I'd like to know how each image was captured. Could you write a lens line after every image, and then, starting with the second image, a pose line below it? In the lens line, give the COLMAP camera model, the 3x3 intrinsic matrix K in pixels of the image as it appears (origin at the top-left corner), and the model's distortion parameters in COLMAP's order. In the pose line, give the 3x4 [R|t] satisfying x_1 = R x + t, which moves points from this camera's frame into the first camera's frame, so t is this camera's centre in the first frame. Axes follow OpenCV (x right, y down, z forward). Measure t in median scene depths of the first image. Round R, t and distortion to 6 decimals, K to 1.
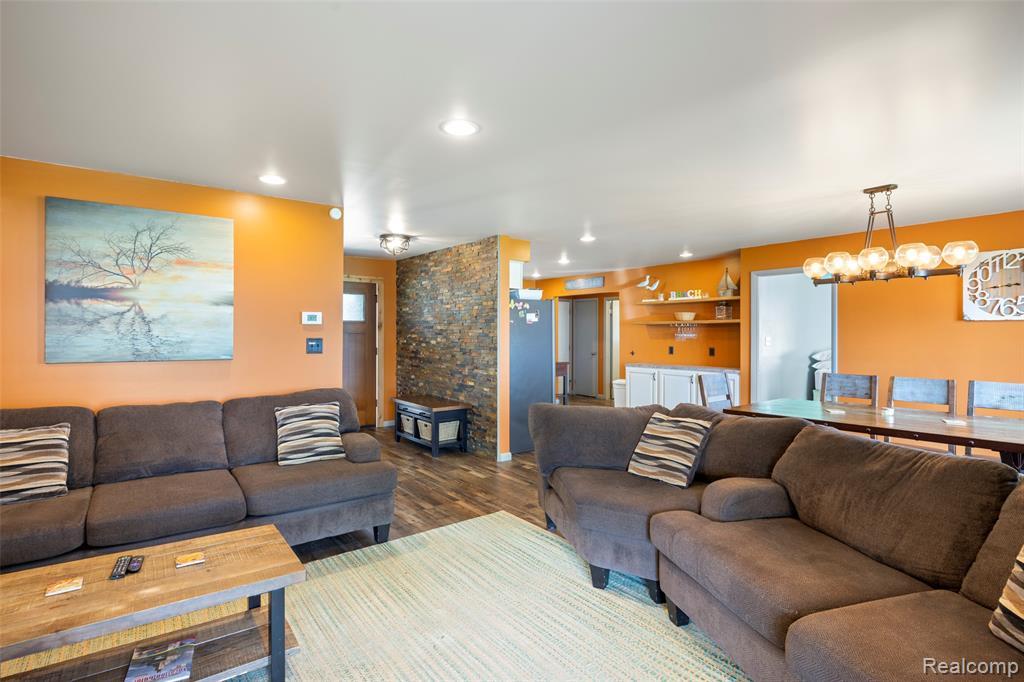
lens RADIAL K [[515.1, 0, 512.0], [0, 515.1, 341.0], [0, 0, 1]] dist [-0.001190, -0.000552]
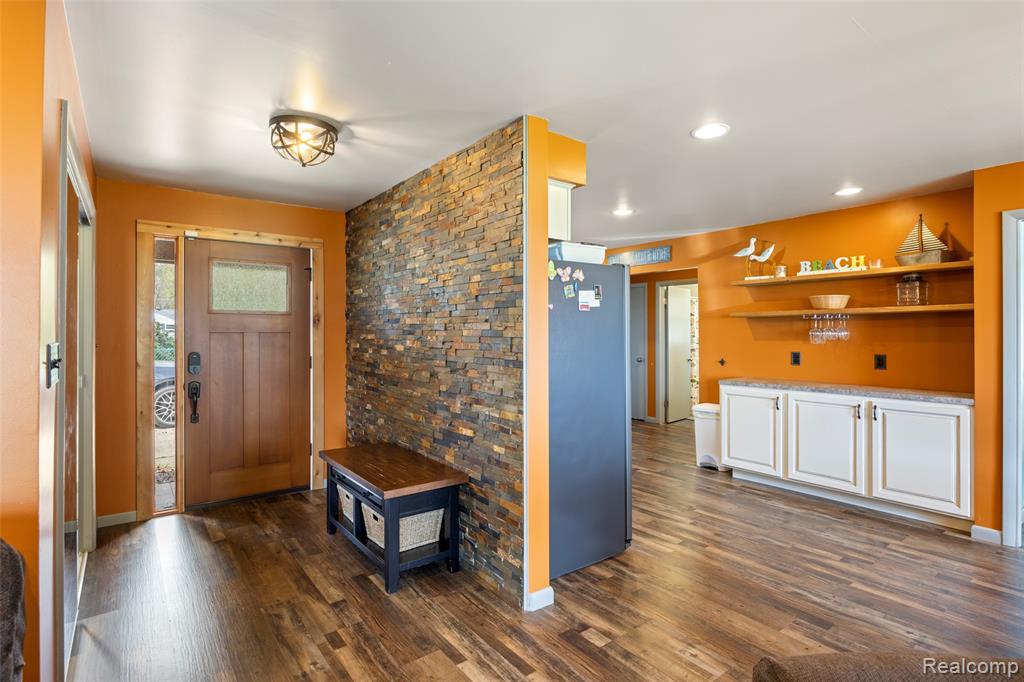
lens RADIAL K [[515.1, 0, 512.0], [0, 515.1, 341.0], [0, 0, 1]] dist [-0.001190, -0.000552]
pose [[0.999980, -0.003414, -0.005328, -0.031616], [0.003415, 0.999994, 0.000197, -0.004943], [0.005327, -0.000215, 0.999986, 0.479158]]
